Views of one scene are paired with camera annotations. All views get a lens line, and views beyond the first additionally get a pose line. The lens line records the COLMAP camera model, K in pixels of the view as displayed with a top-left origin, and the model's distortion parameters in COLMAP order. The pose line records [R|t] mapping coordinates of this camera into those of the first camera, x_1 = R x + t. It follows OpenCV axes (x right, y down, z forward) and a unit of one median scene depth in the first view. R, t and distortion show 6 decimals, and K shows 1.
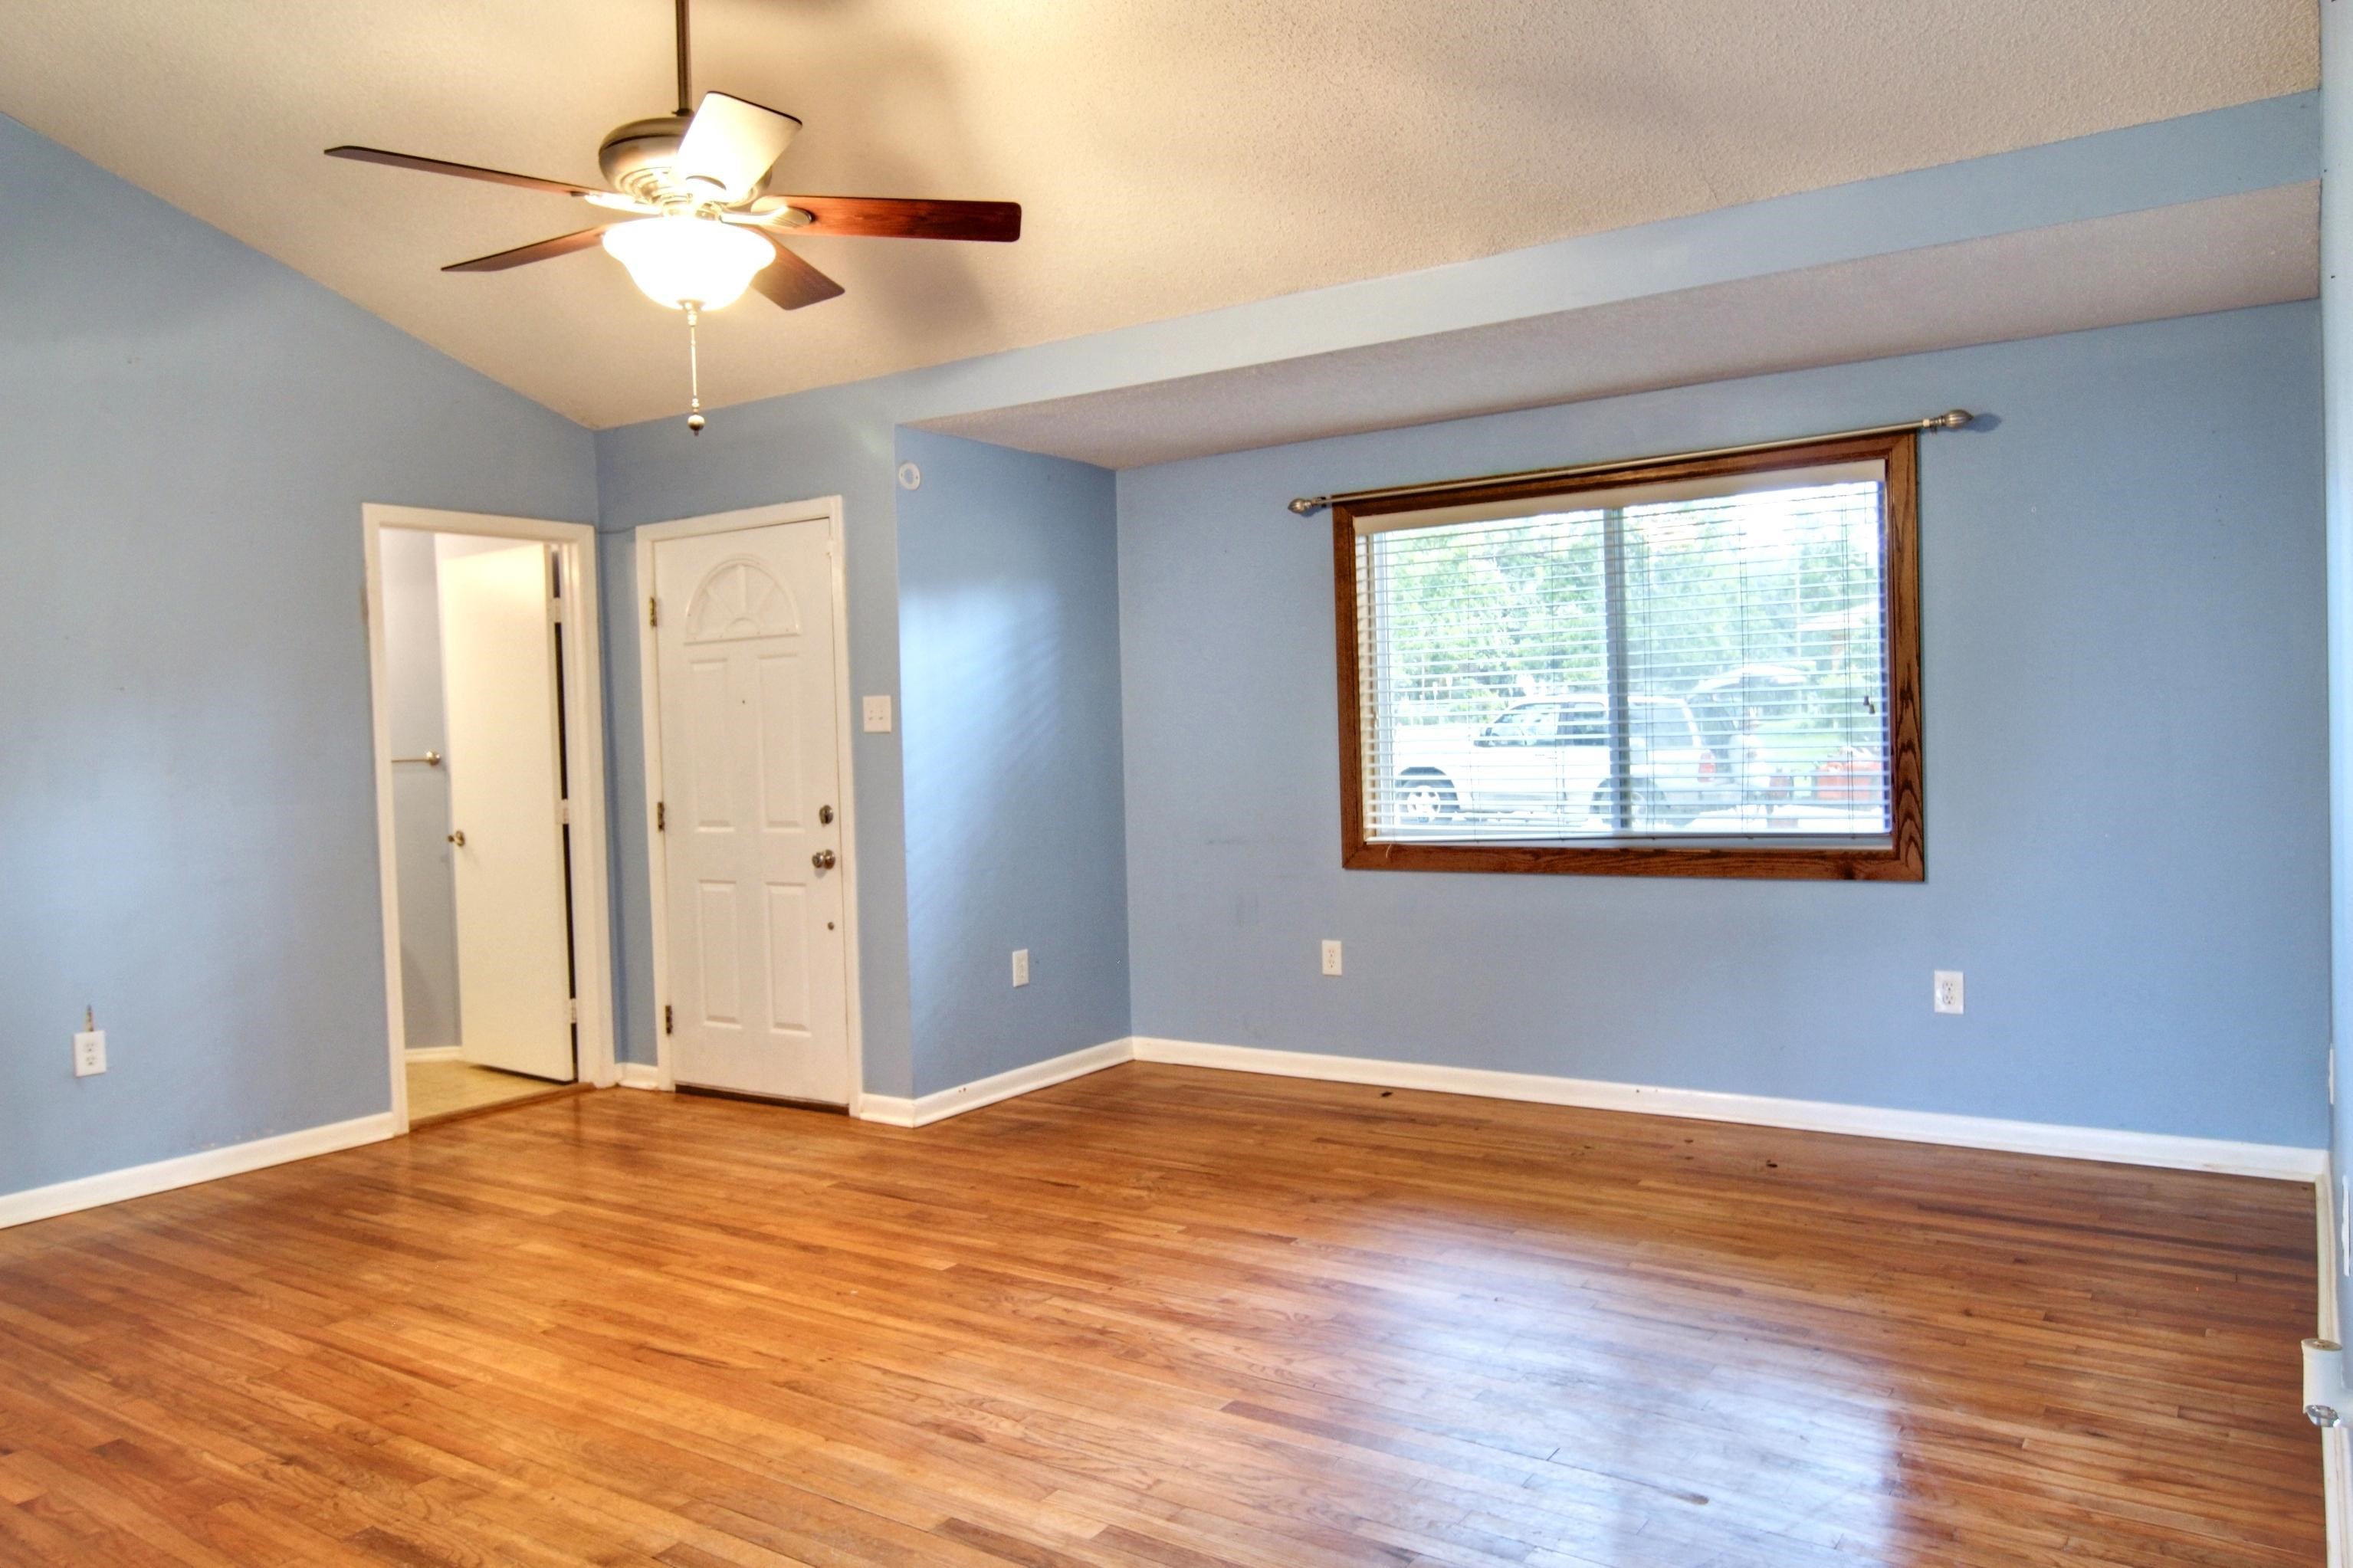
lens RADIAL K [[1654.9, 0, 1191.9], [0, 1654.9, 780.0], [0, 0, 1]] dist [-0.001366, -0.012606]
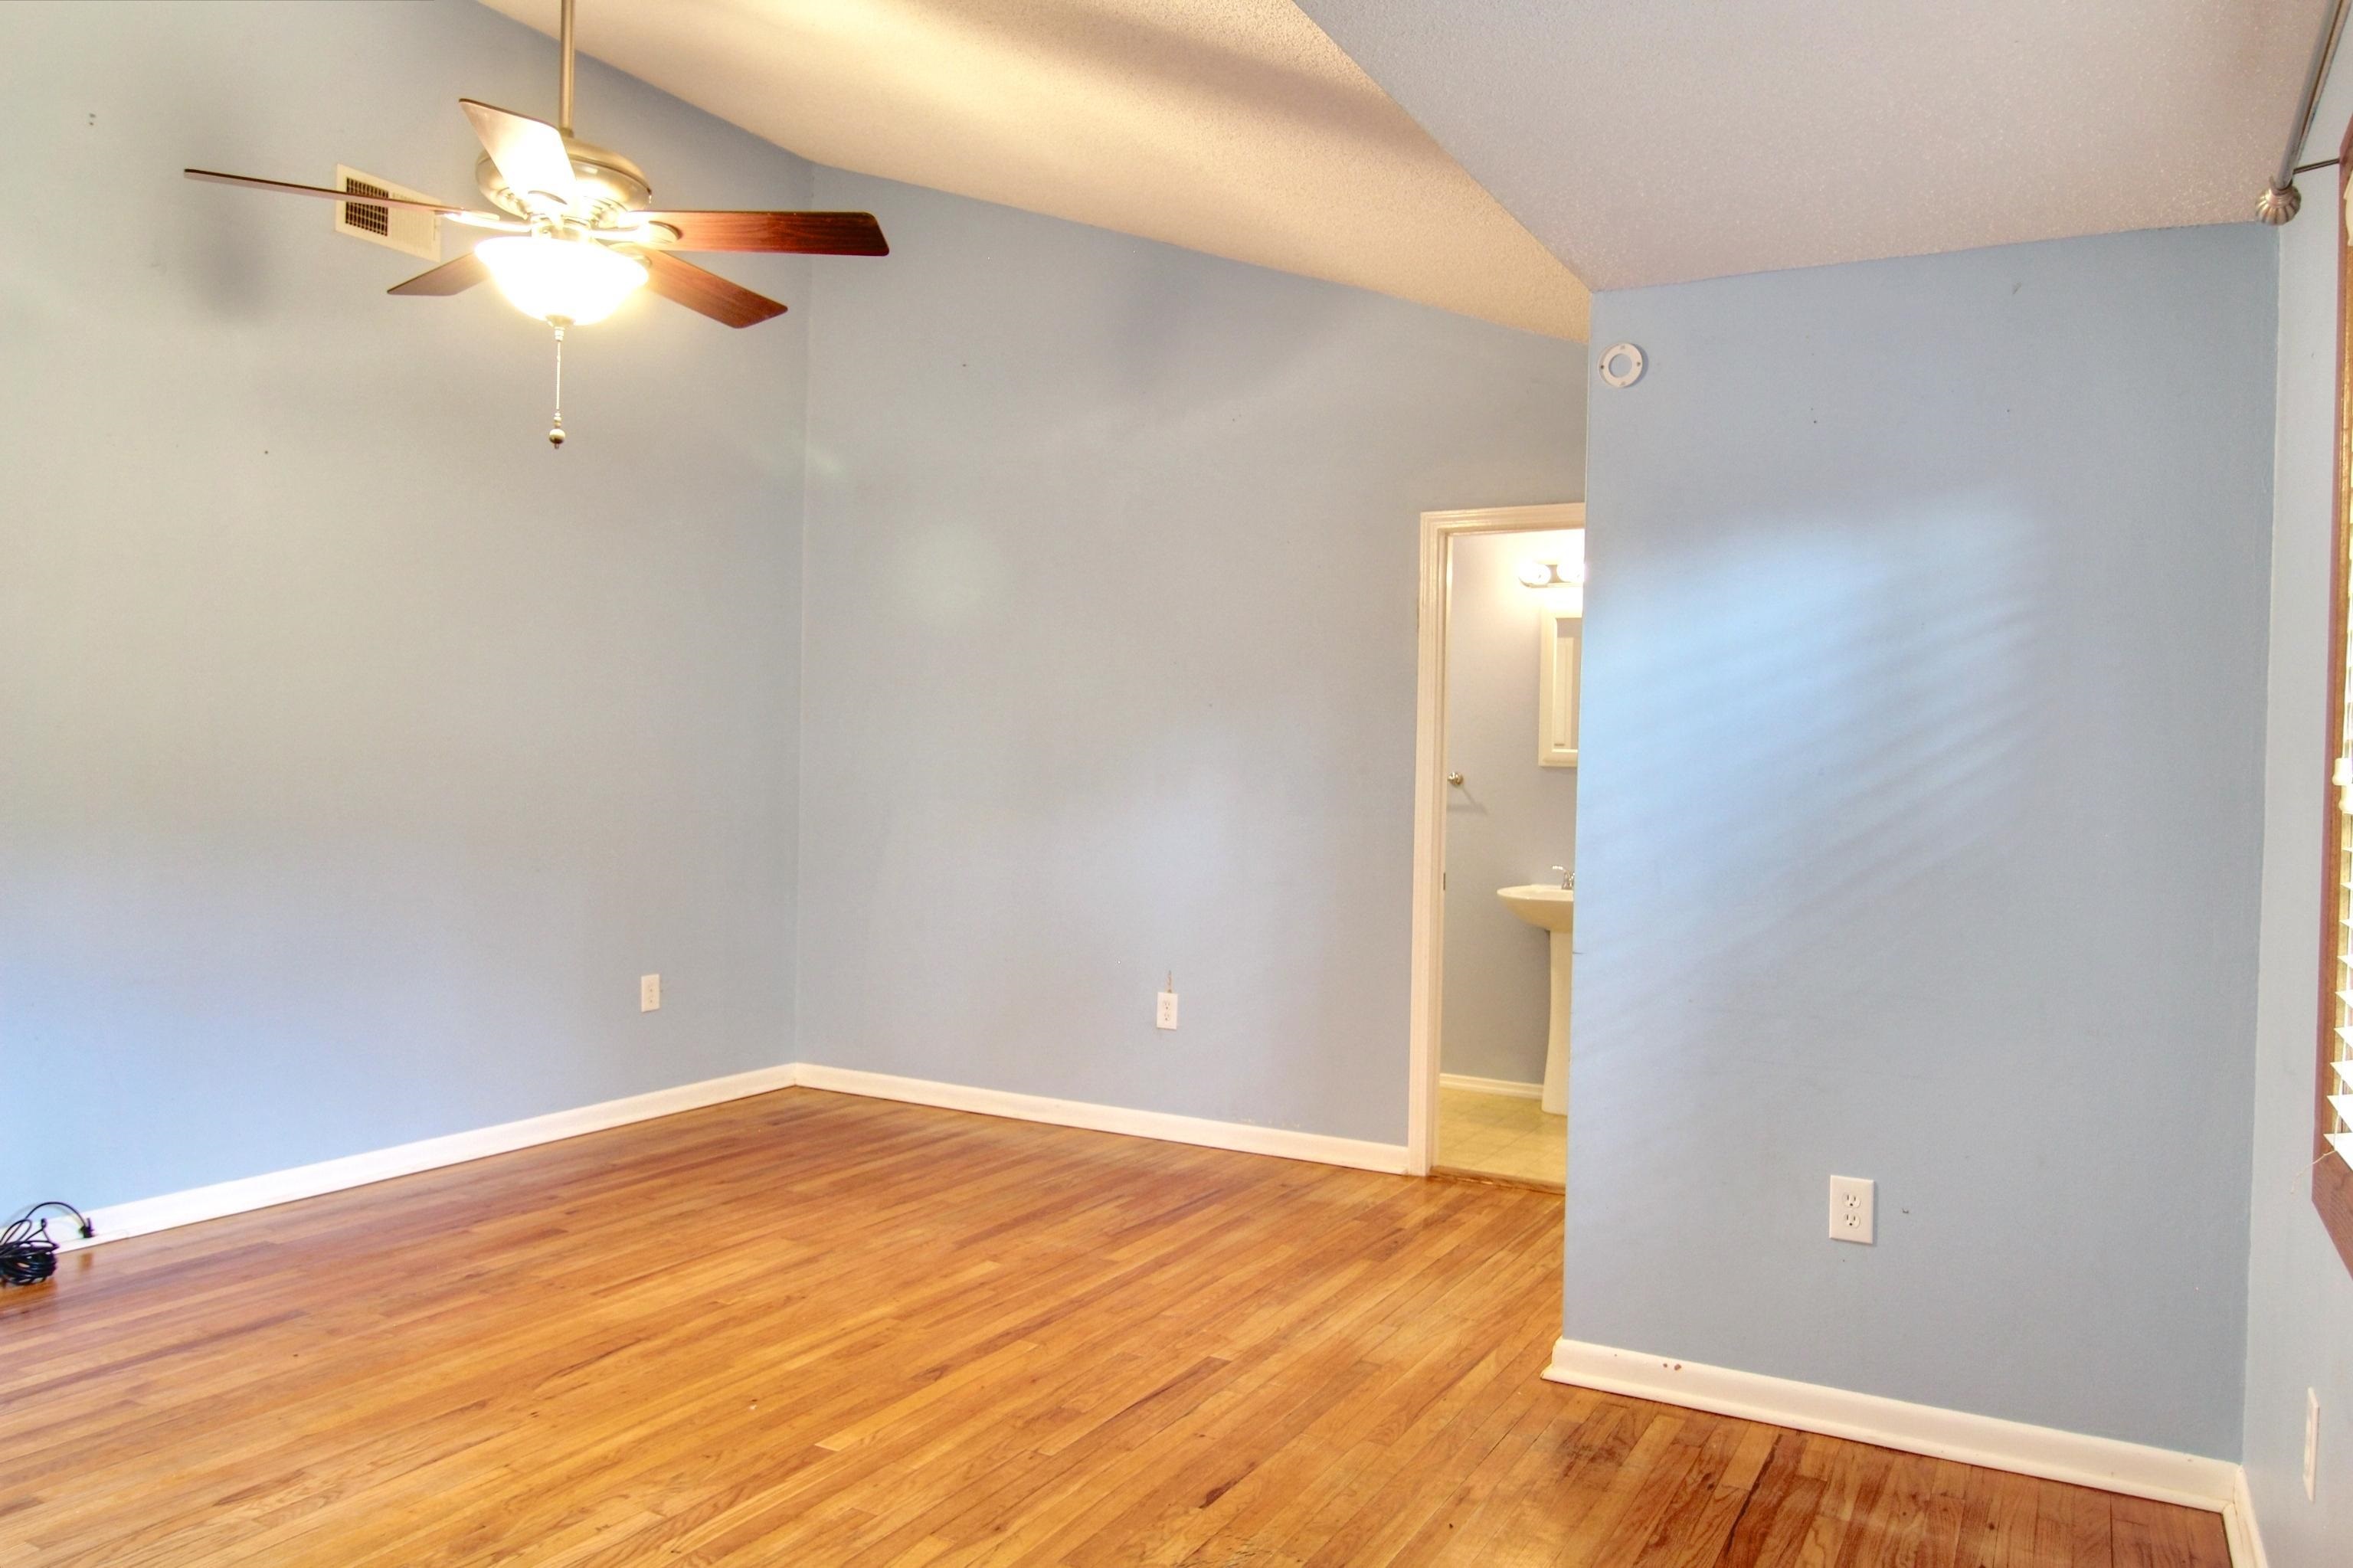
lens RADIAL K [[1655.1, 0, 1191.5], [0, 1655.1, 789.3], [0, 0, 1]] dist [-0.001366, -0.012606]
pose [[0.089165, 0.047595, -0.994879, 0.636766], [-0.057316, 0.997448, 0.042581, -0.056429], [0.994366, 0.053226, 0.091666, 1.107462]]
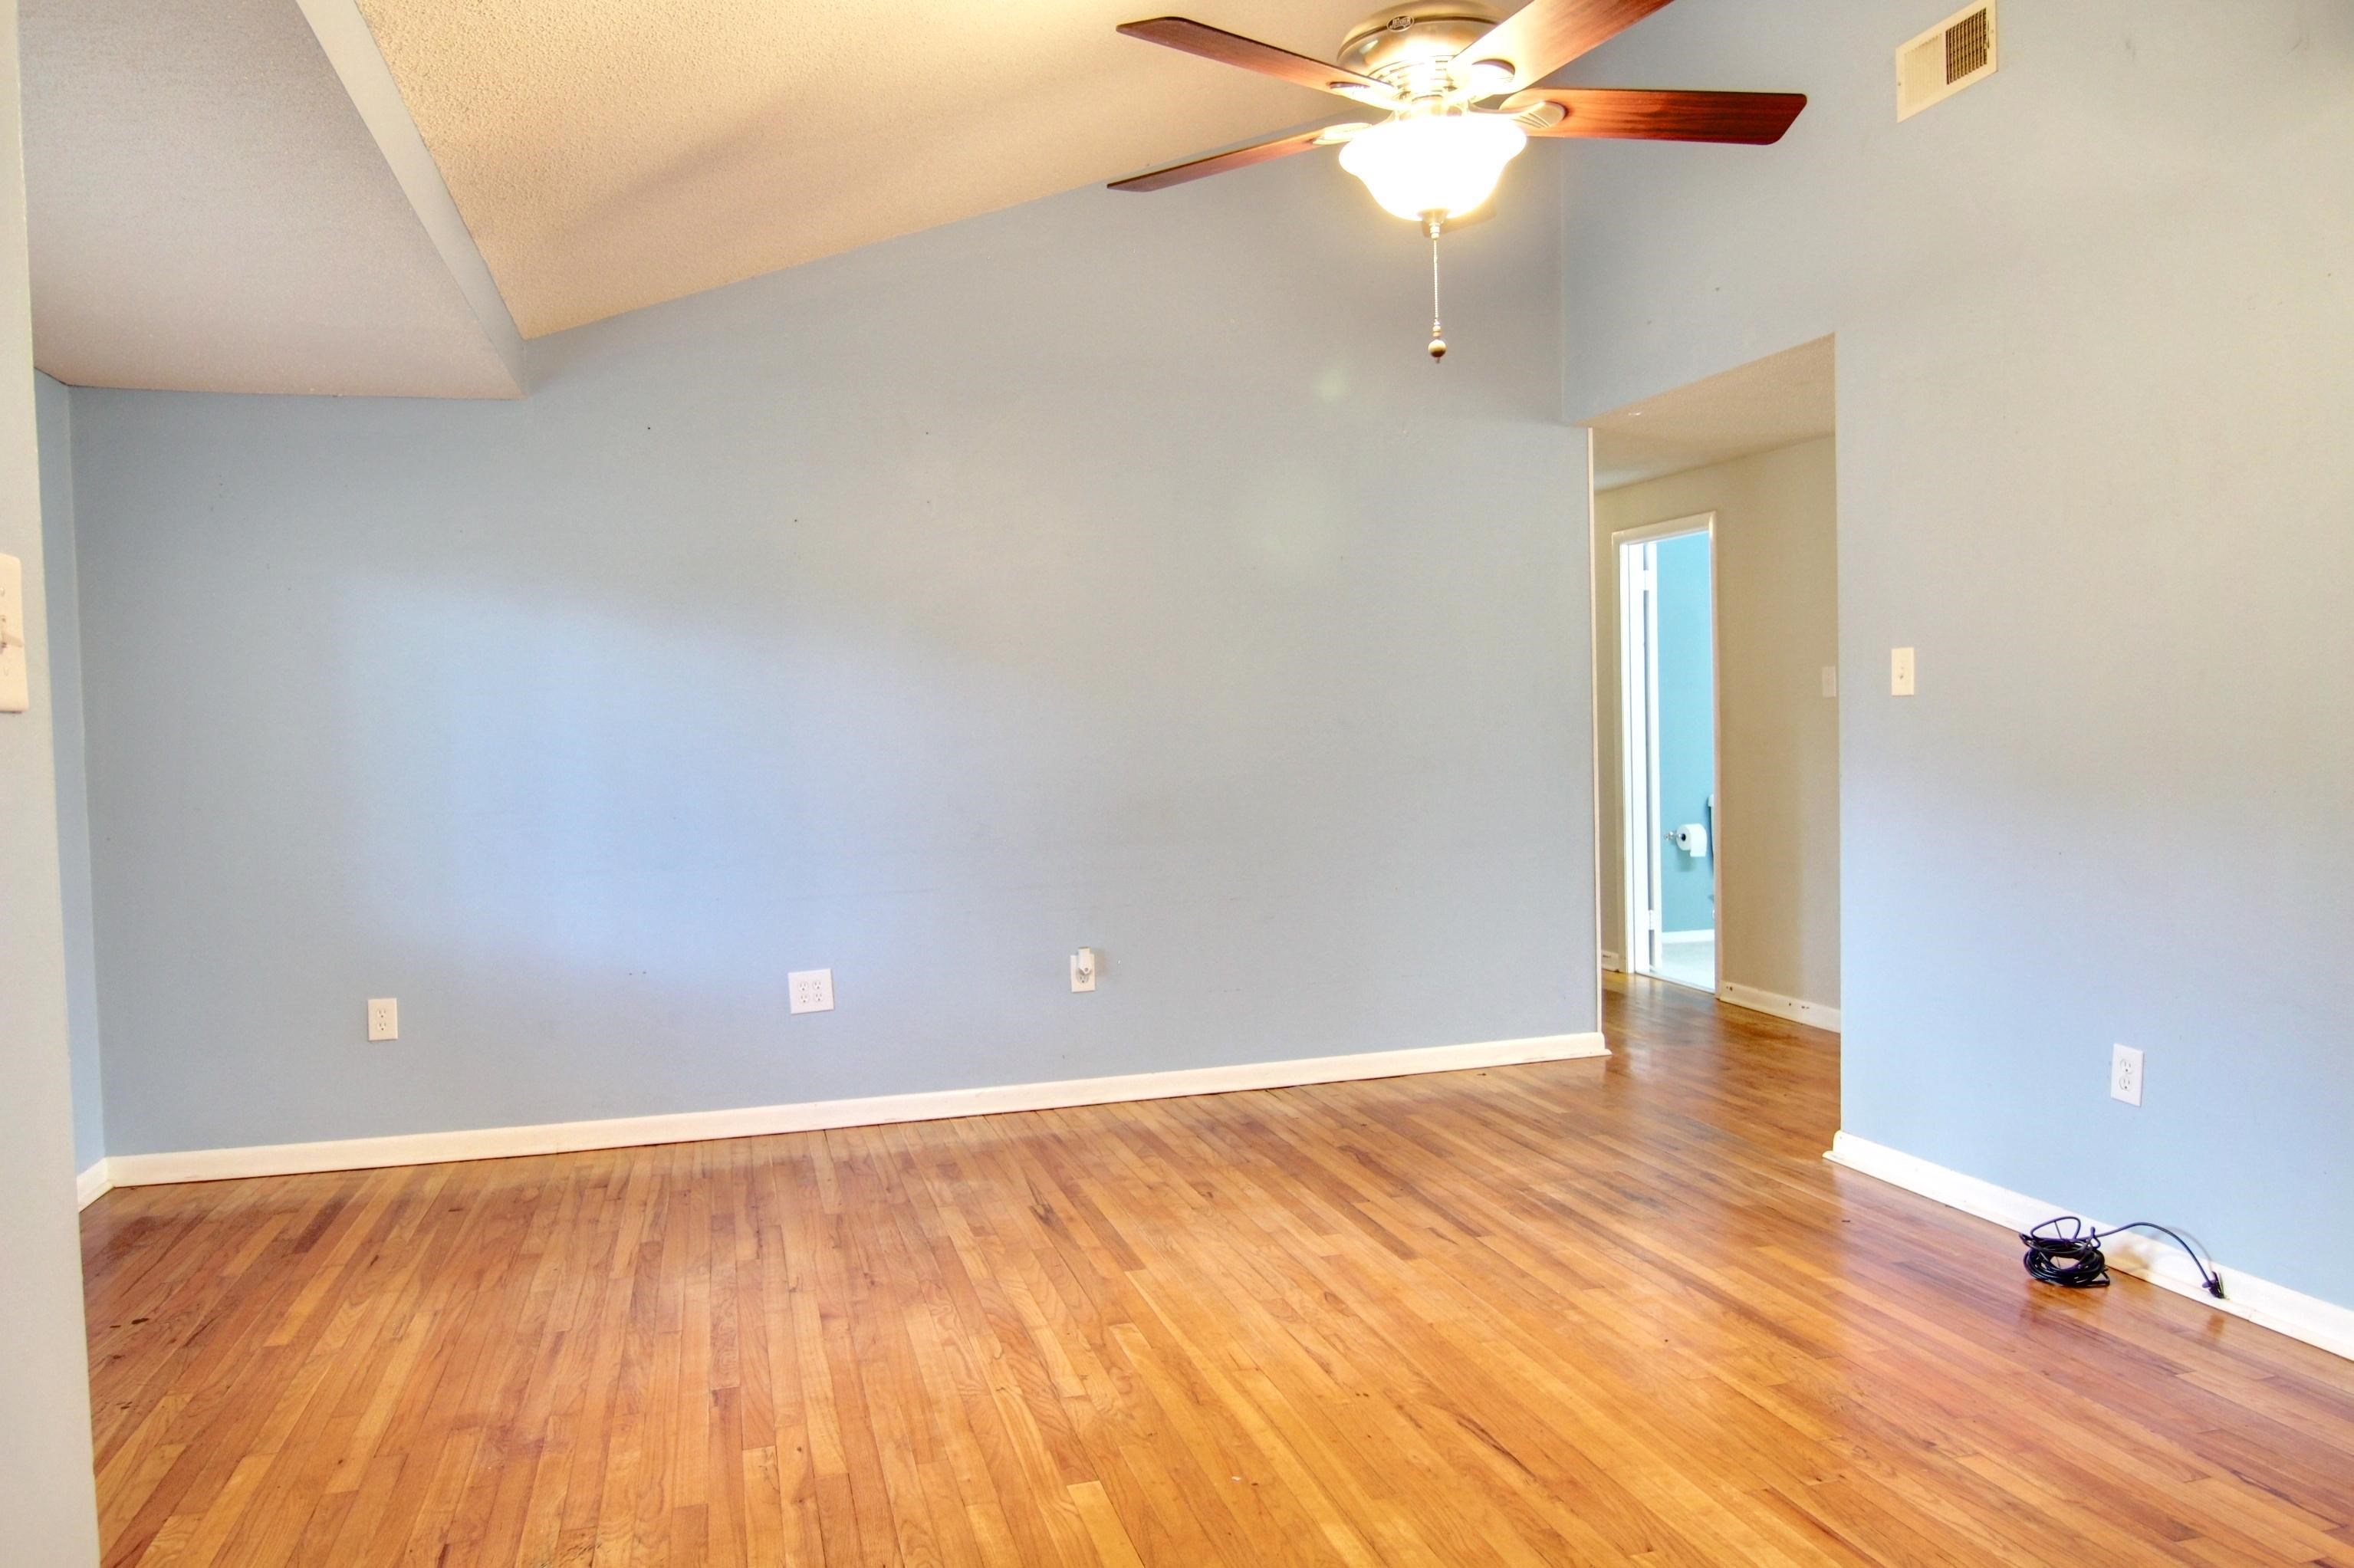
lens RADIAL K [[1655.7, 0, 1181.4], [0, 1655.7, 781.8], [0, 0, 1]] dist [-0.001366, -0.012606]
pose [[-0.762492, 0.024987, 0.646515, -0.648437], [0.068271, 0.996783, 0.041994, -0.025734], [-0.643385, 0.076158, -0.761745, 1.513421]]
